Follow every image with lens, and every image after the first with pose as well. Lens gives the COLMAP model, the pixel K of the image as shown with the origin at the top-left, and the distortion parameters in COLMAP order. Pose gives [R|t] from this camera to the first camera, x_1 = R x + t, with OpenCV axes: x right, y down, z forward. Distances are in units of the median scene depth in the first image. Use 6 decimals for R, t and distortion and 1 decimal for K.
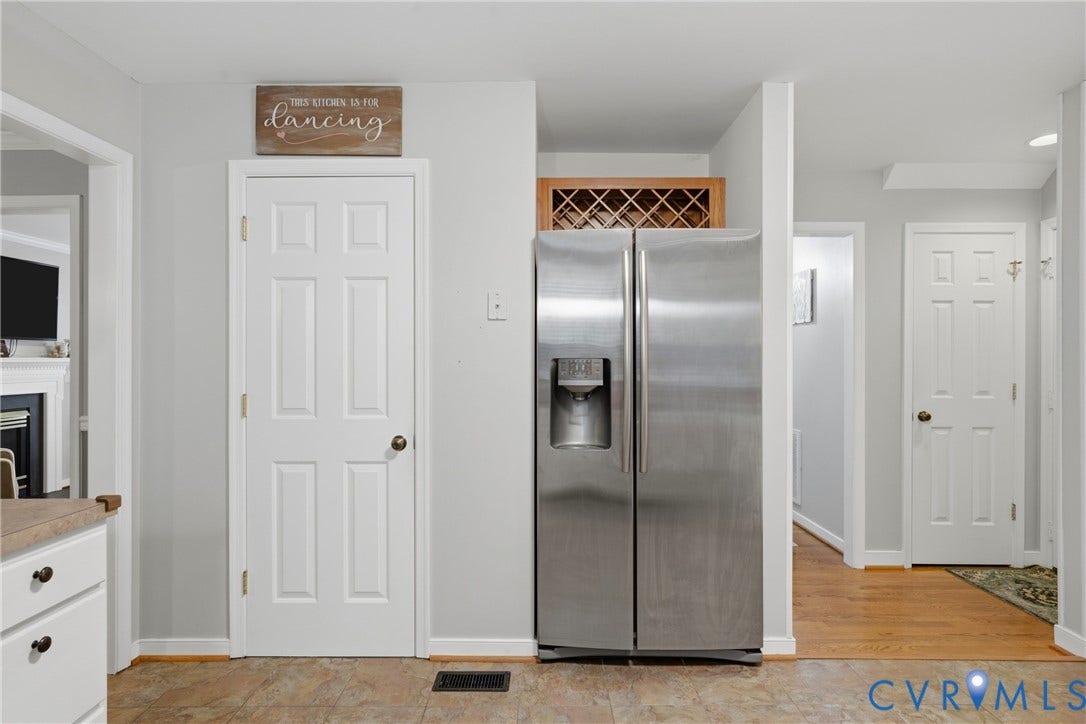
lens RADIAL K [[563.5, 0, 543.0], [0, 563.5, 362.0], [0, 0, 1]] dist [0.002052, 0.000730]
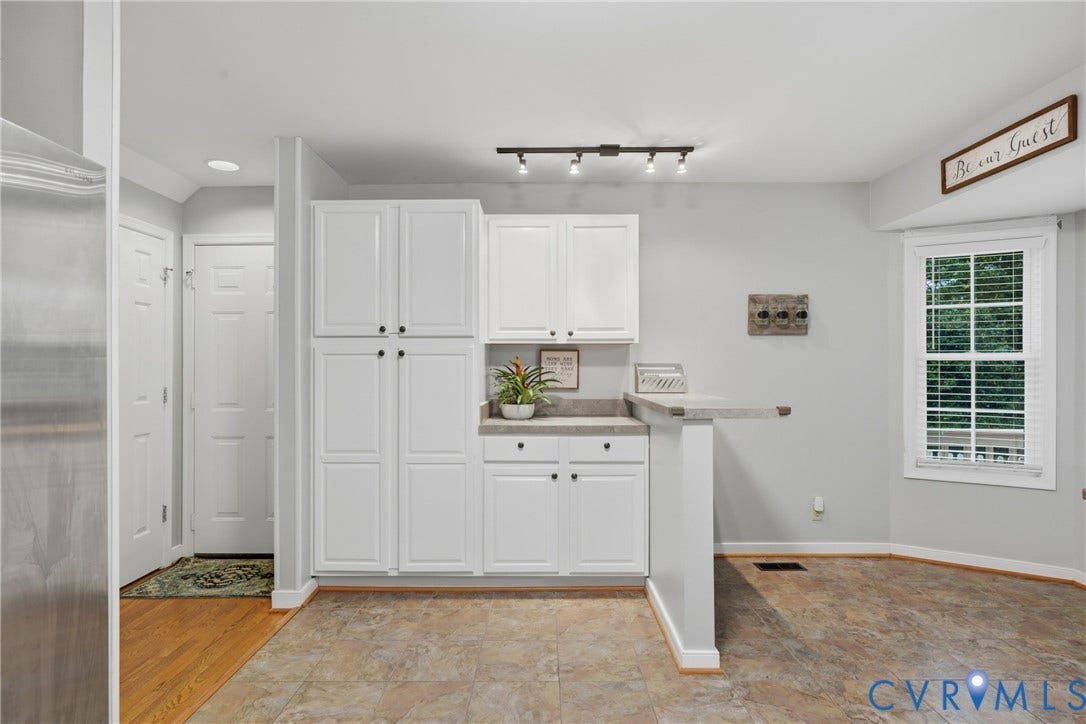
lens RADIAL K [[563.5, 0, 543.0], [0, 563.5, 362.0], [0, 0, 1]] dist [0.002052, 0.000730]
pose [[-0.003712, 0.005001, 0.999981, -0.196582], [0.001024, 0.999987, -0.004997, -0.001630], [-0.999993, 0.001006, -0.003717, 0.337563]]
